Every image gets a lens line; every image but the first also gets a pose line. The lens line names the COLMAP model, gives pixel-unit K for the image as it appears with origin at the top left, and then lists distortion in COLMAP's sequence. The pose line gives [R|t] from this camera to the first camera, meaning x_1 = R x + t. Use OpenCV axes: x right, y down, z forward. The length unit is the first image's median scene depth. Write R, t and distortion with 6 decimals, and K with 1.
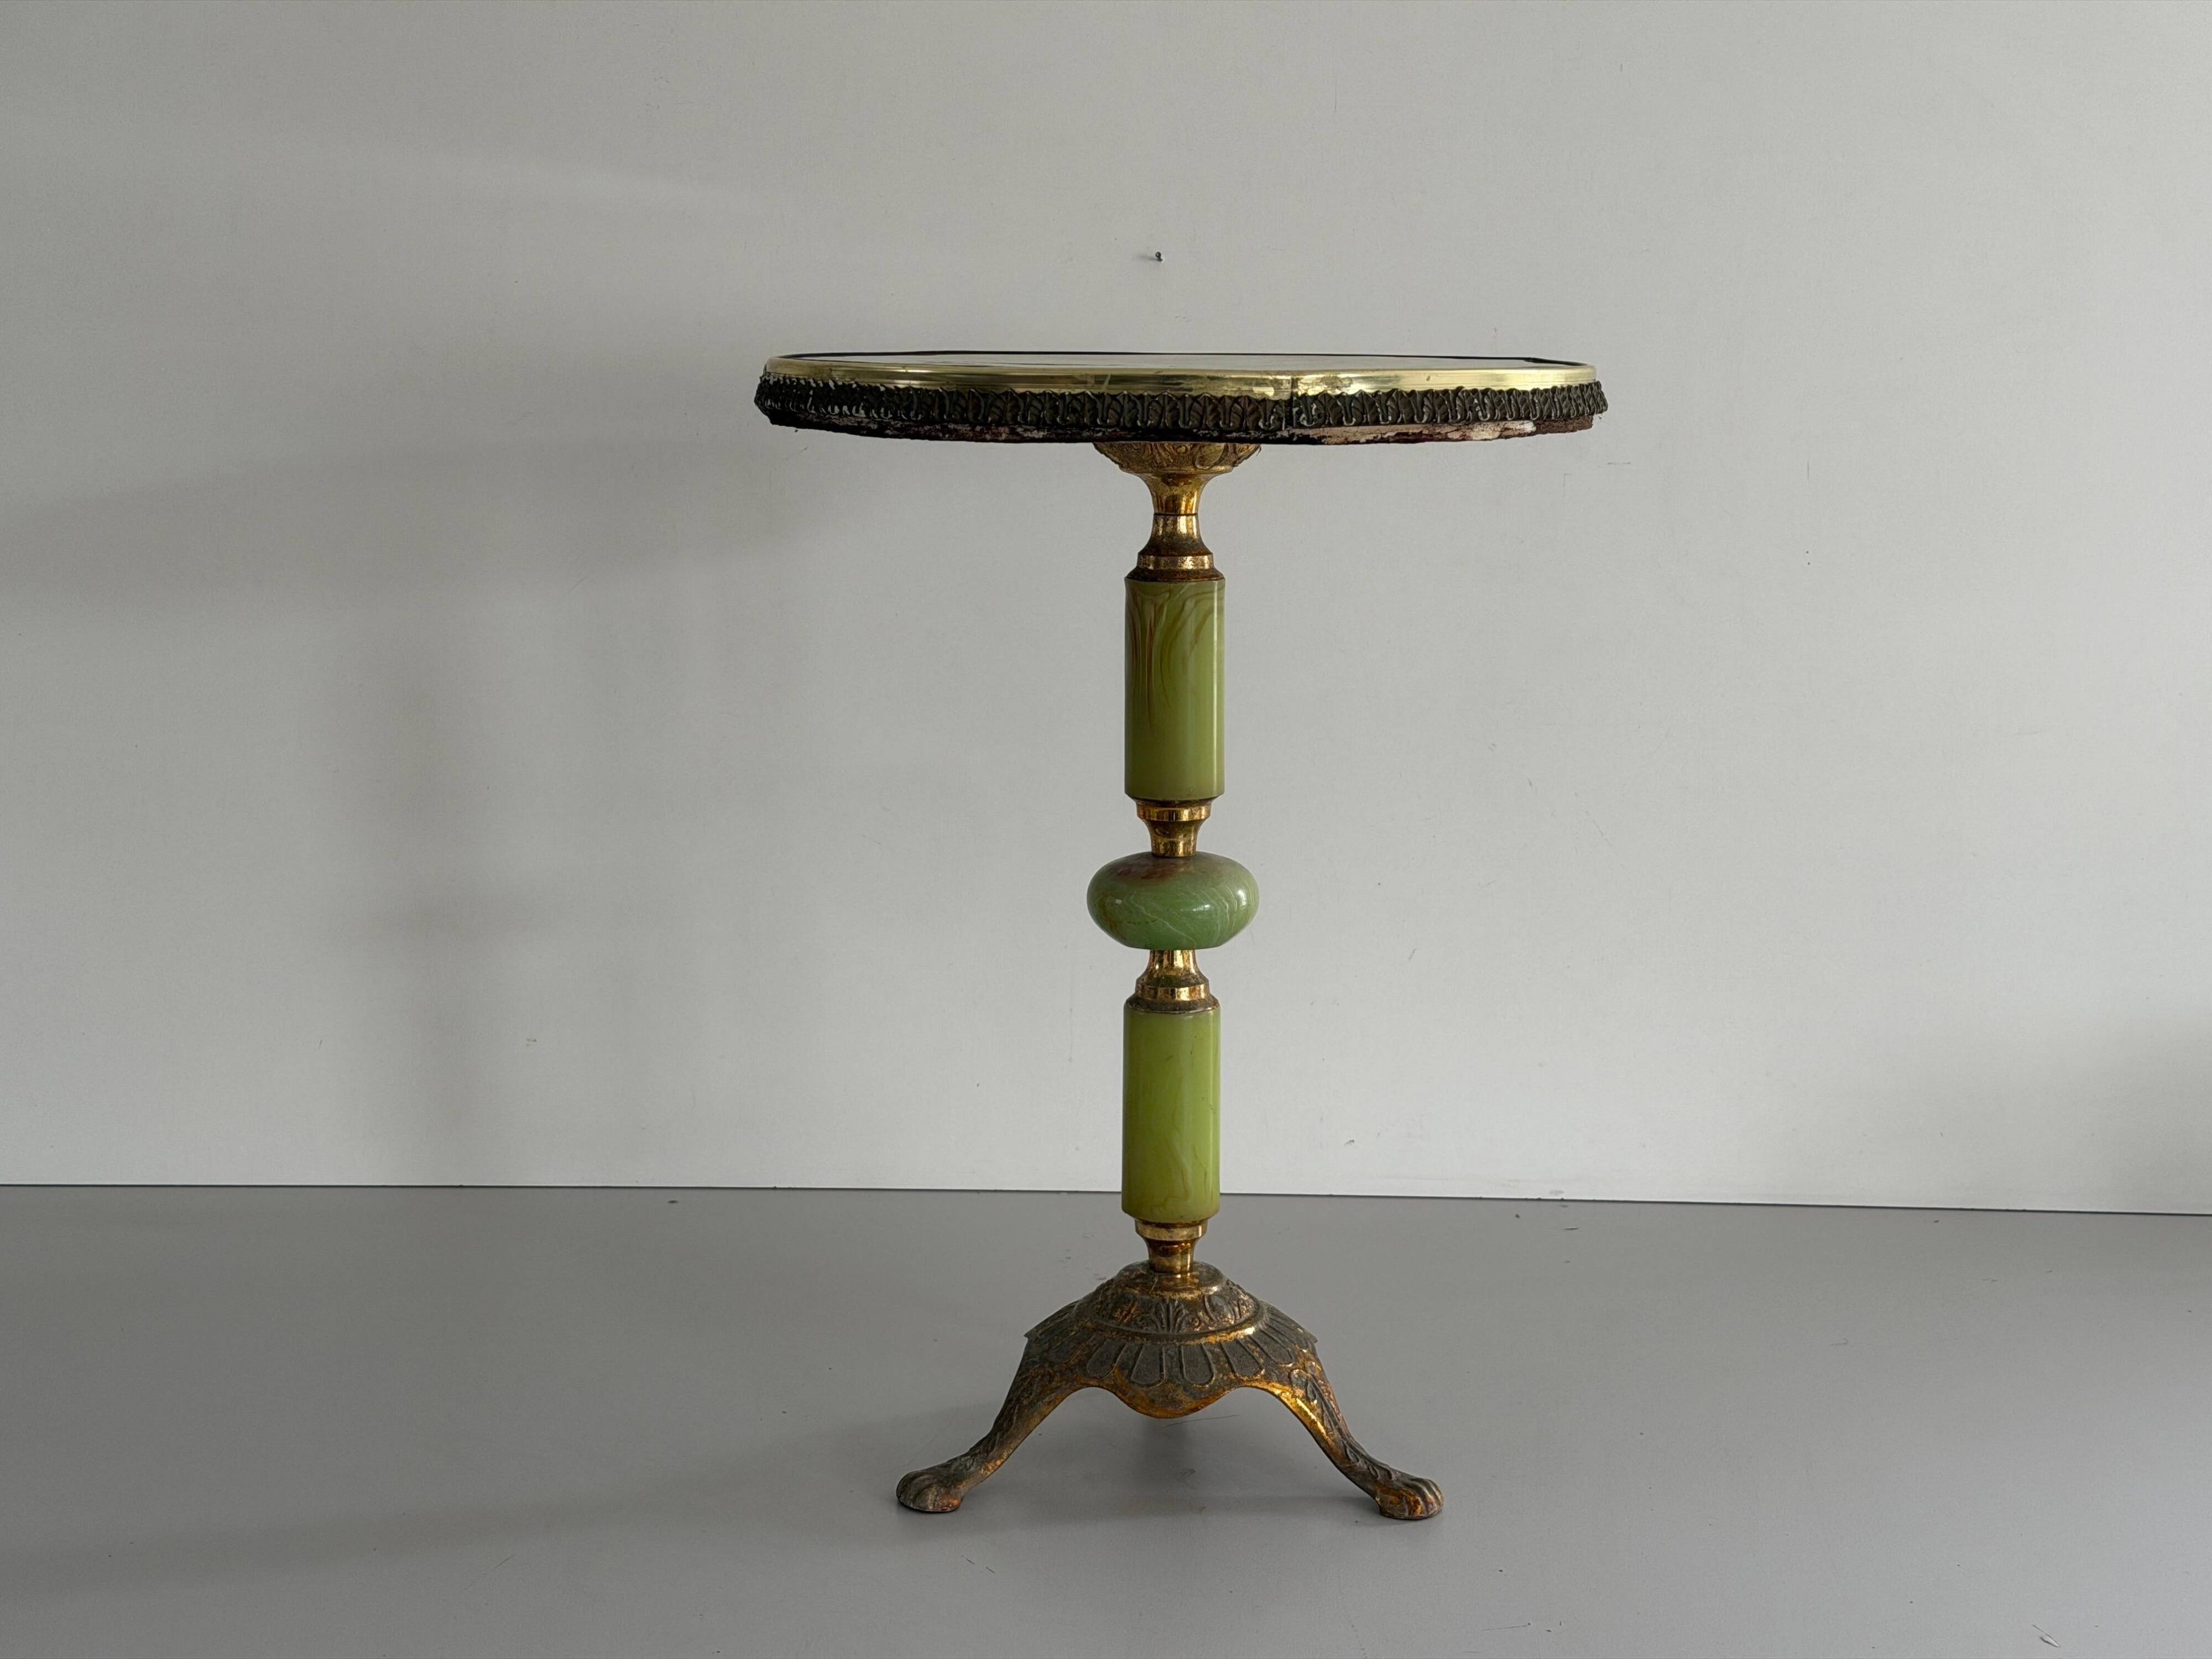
lens RADIAL K [[3126.7, 0, 1090.3], [0, 3126.7, 838.7], [0, 0, 1]] dist [0.151579, 0.000000]
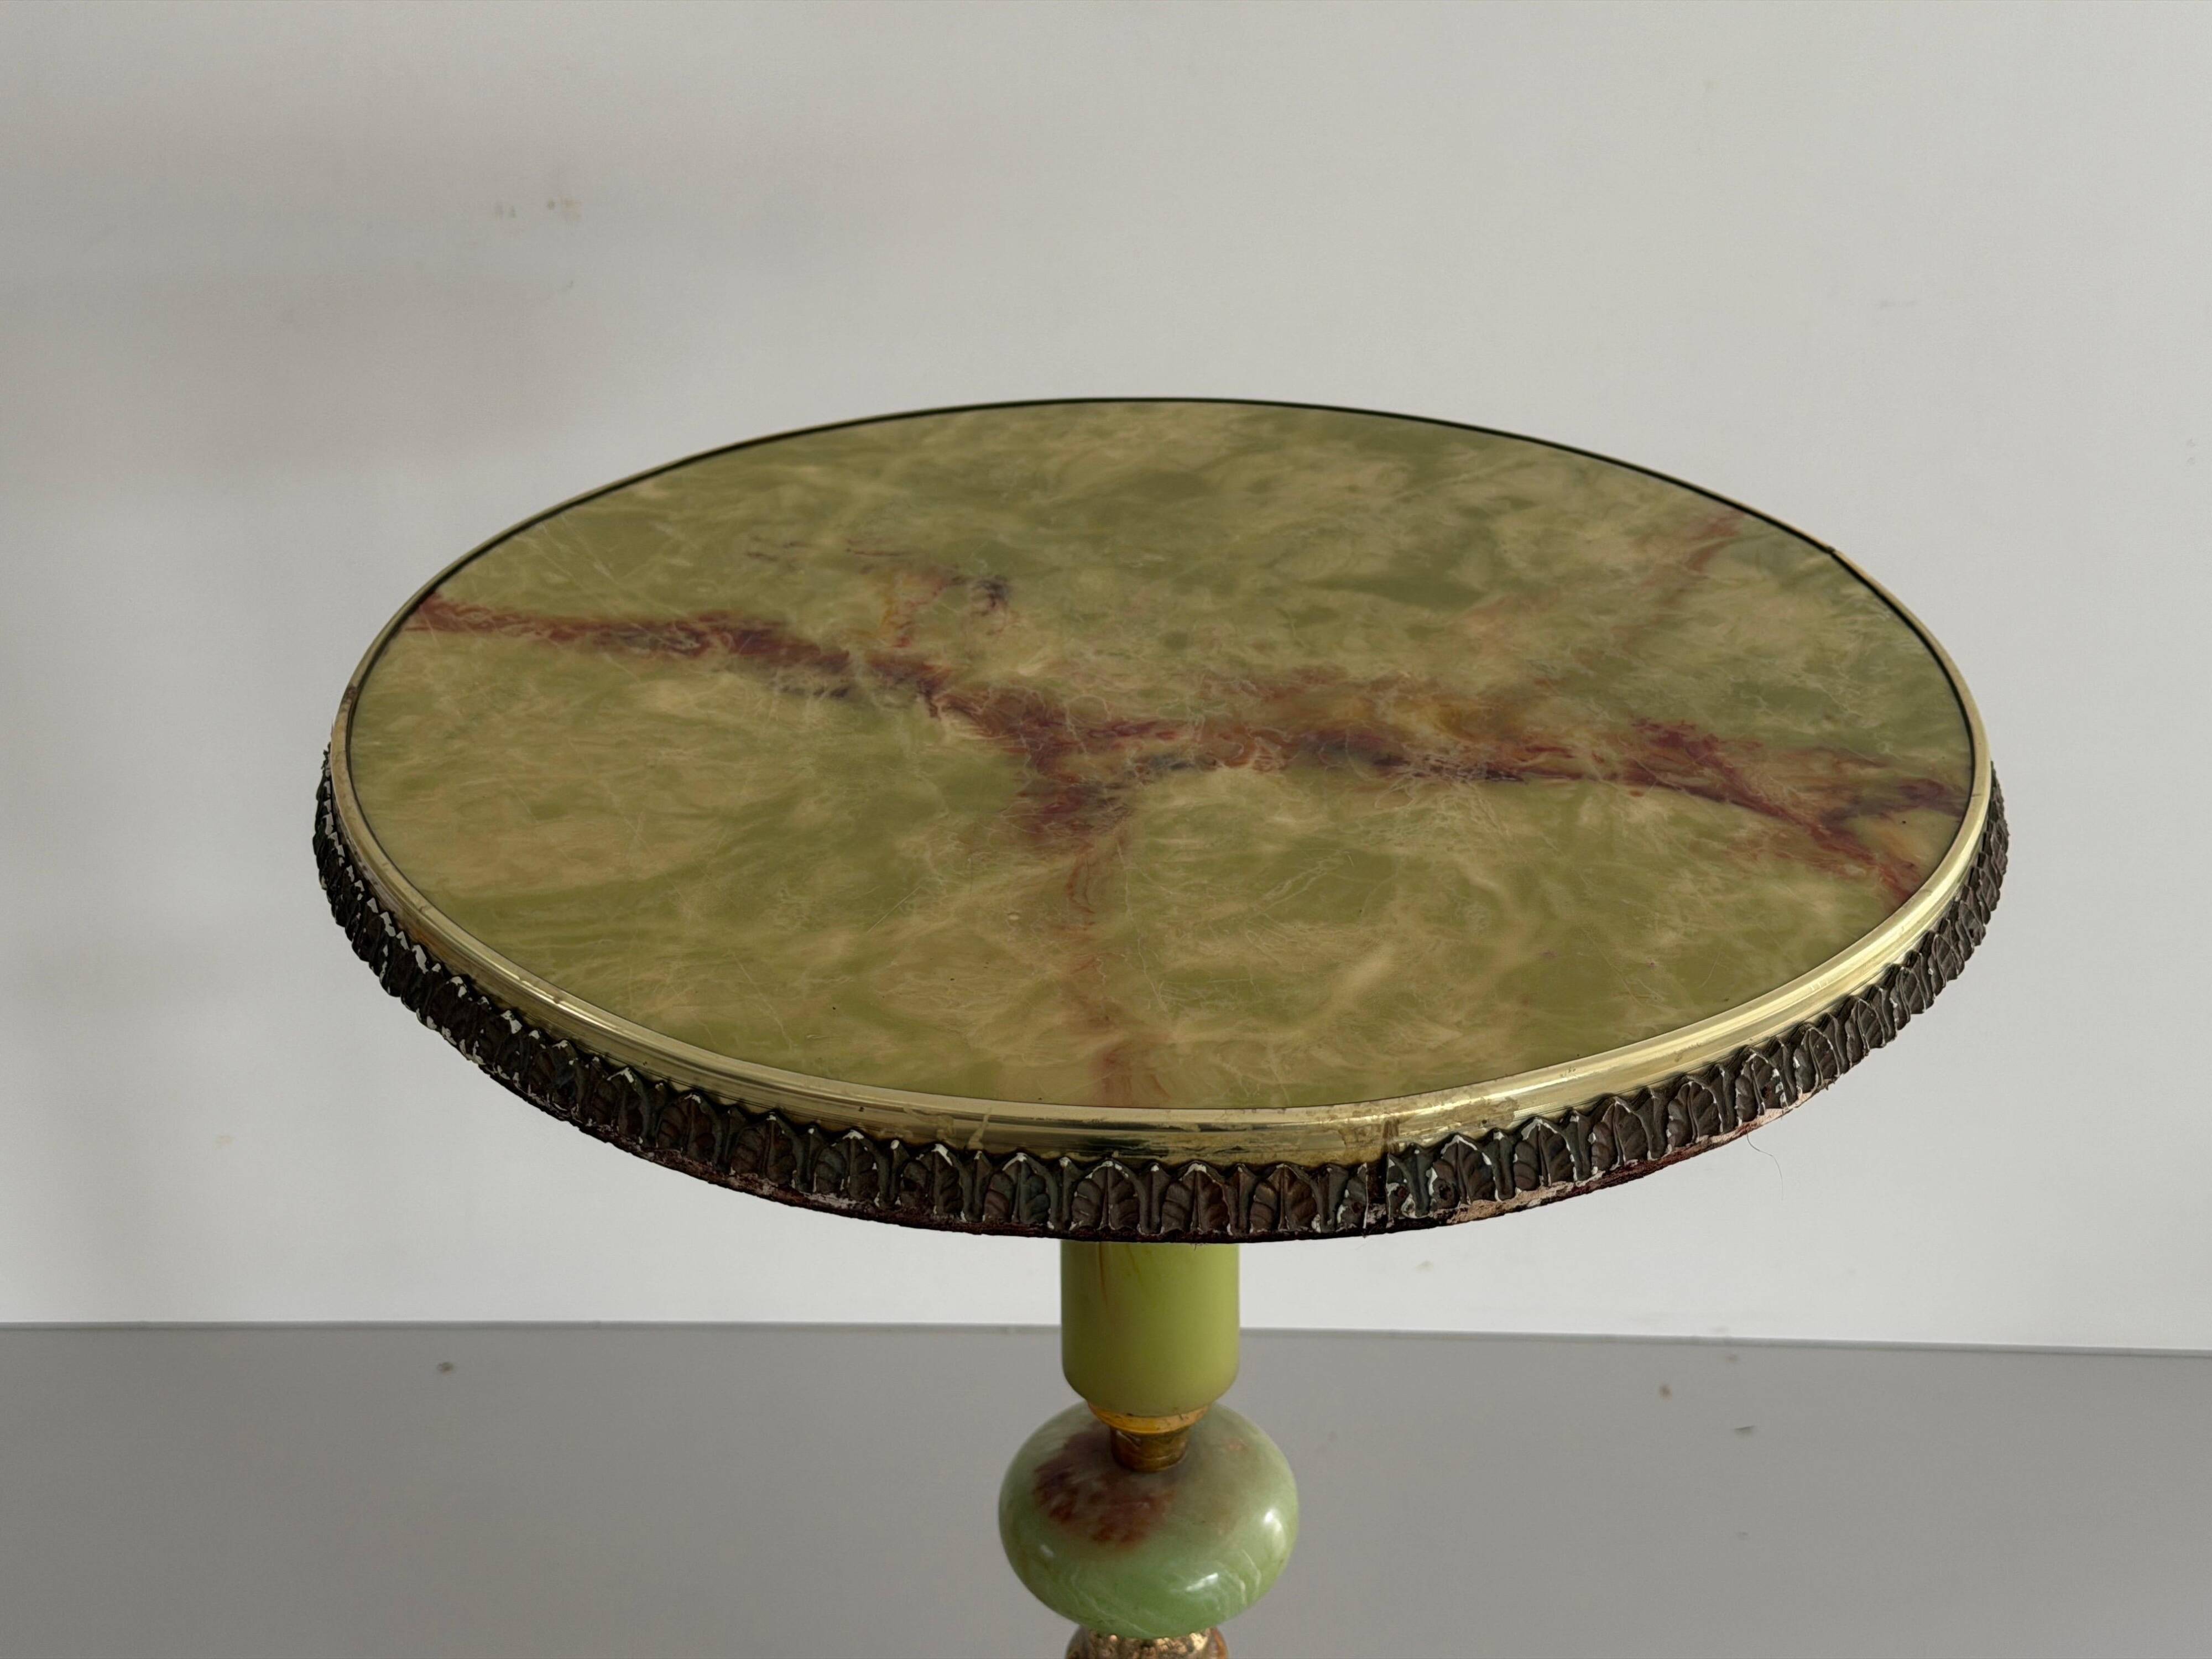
lens RADIAL K [[3126.7, 0, 1103.4], [0, 3126.7, 838.2], [0, 0, 1]] dist [0.151579, 0.000000]
pose [[0.999972, -0.002908, -0.006882, 0.022661], [0.004946, 0.948042, 0.318107, -0.283754], [0.005599, -0.318132, 0.948030, 0.497402]]
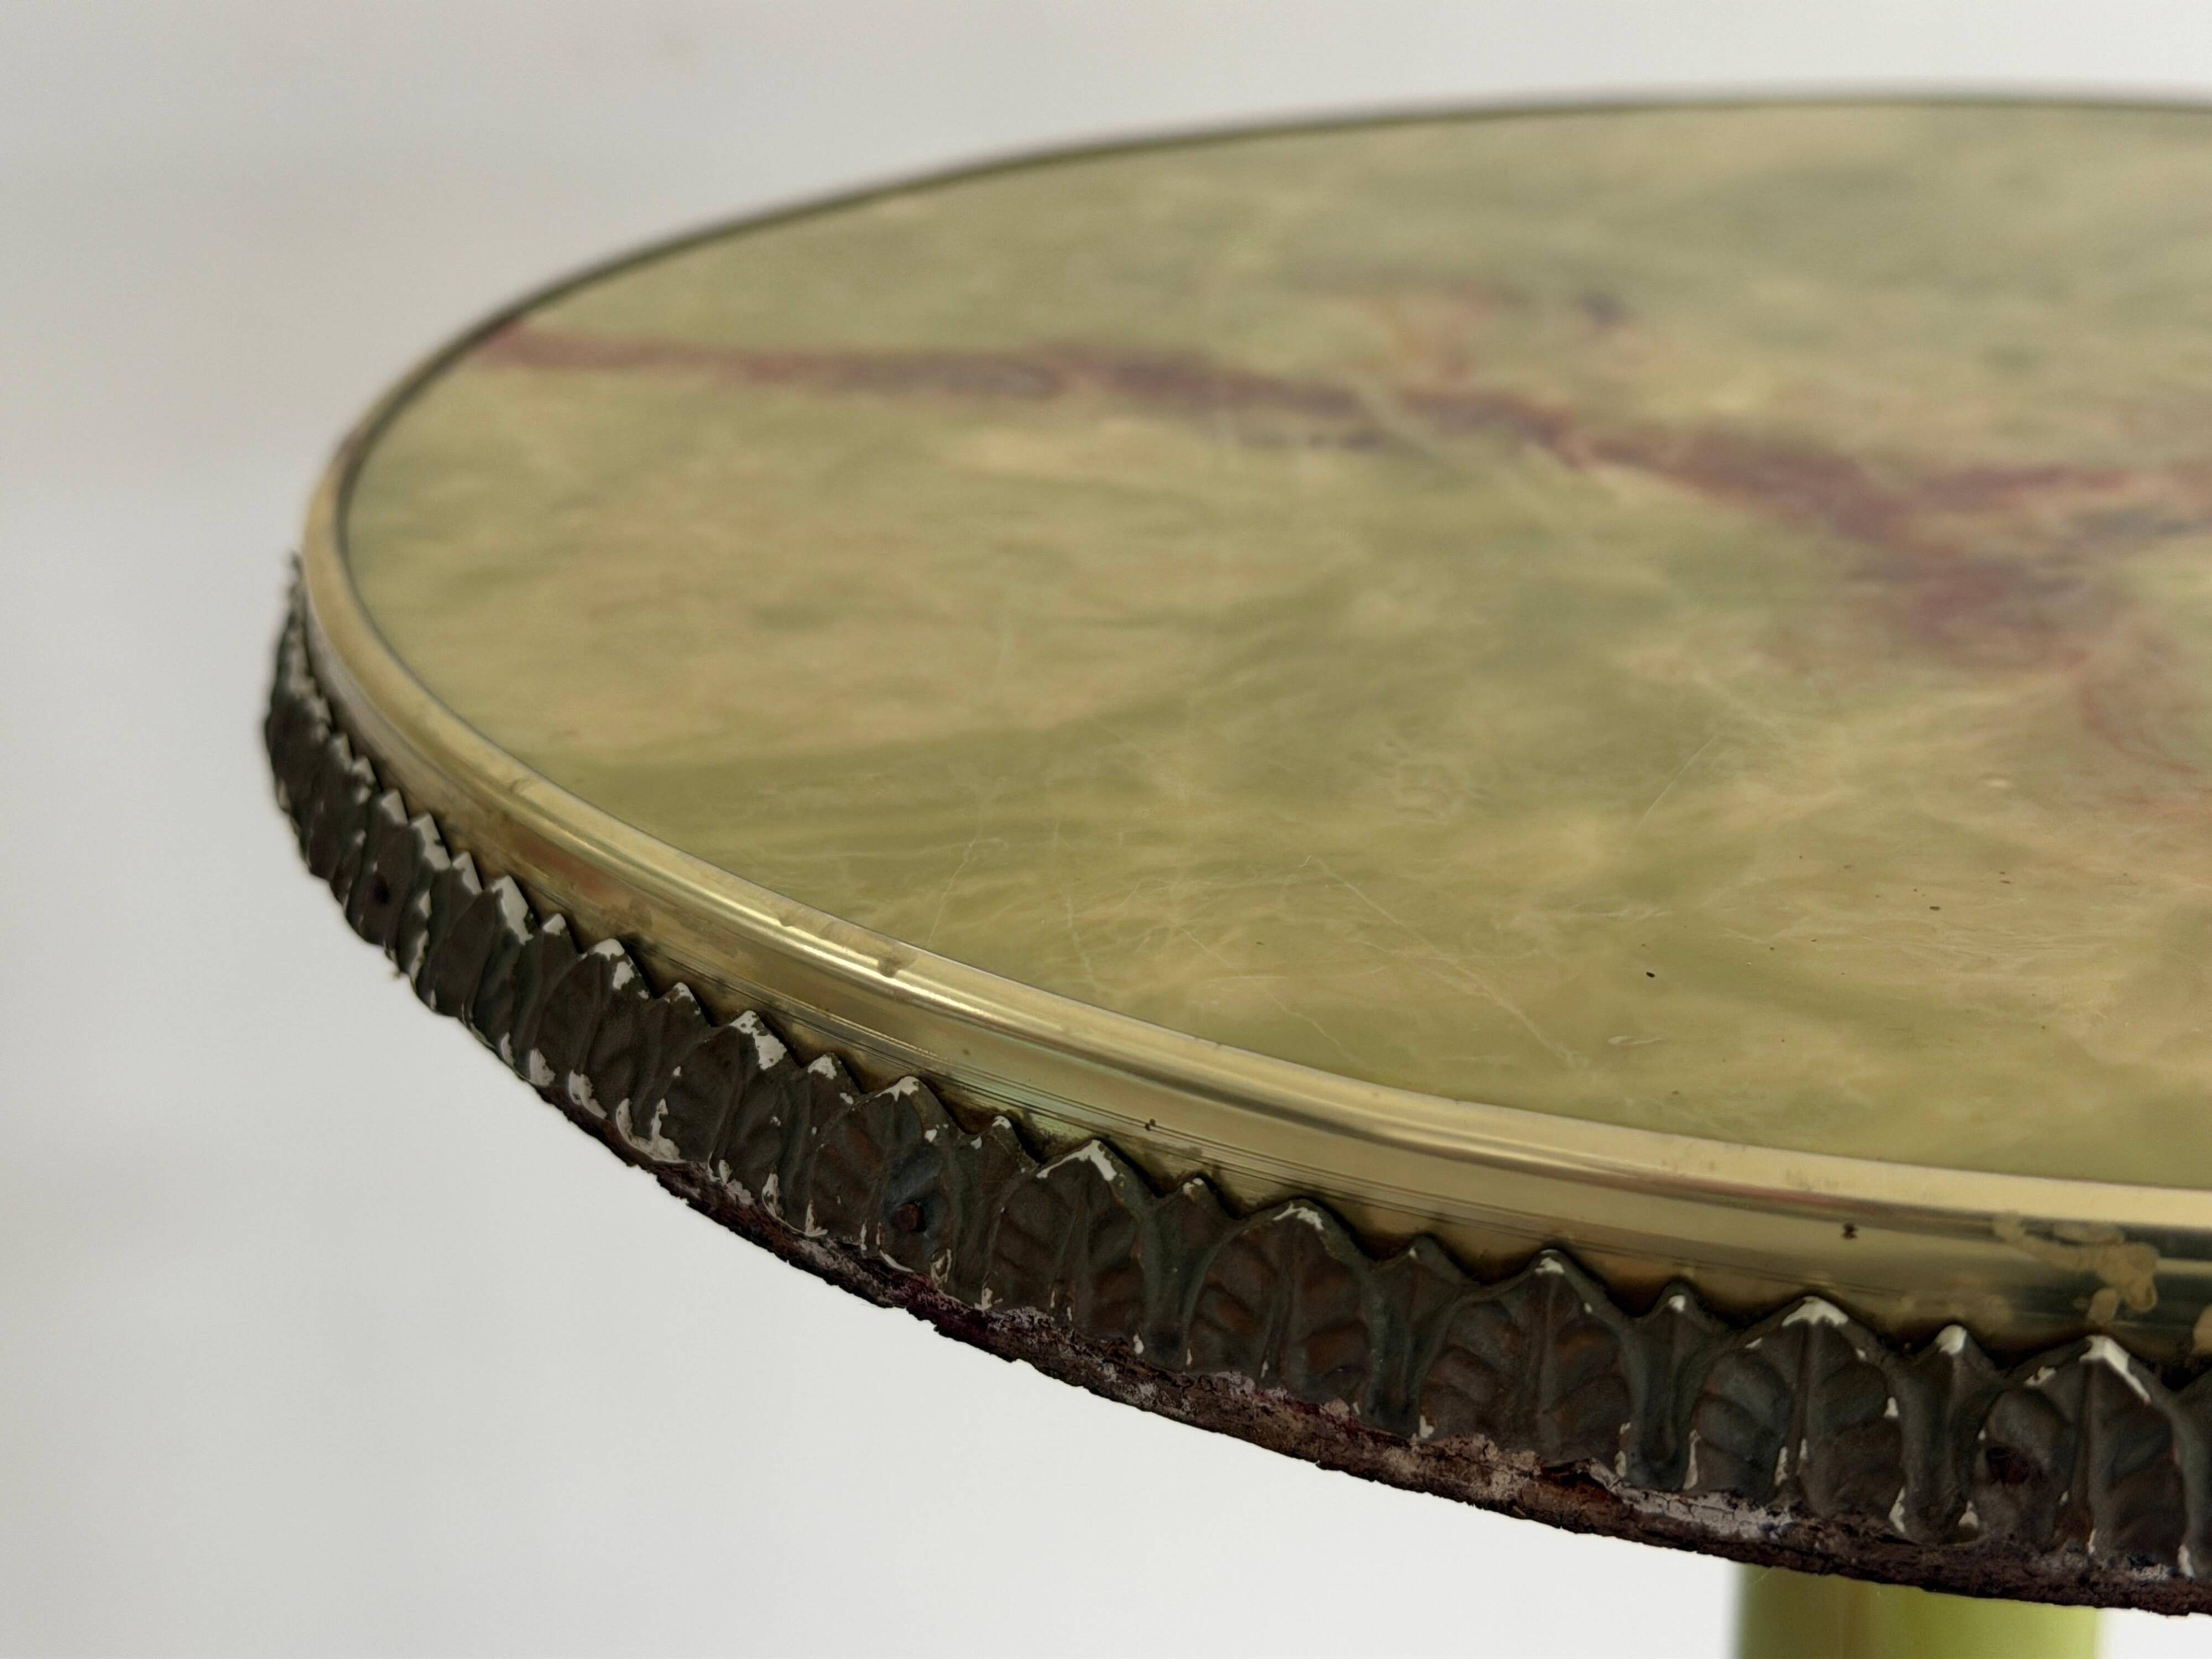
lens RADIAL K [[3126.7, 0, 1119.0], [0, 3126.7, 930.7], [0, 0, 1]] dist [0.151579, 0.000000]
pose [[0.999705, -0.020381, -0.013231, -0.038842], [0.023081, 0.966723, 0.254783, -0.172548], [0.007598, -0.255013, 0.966908, 0.735969]]
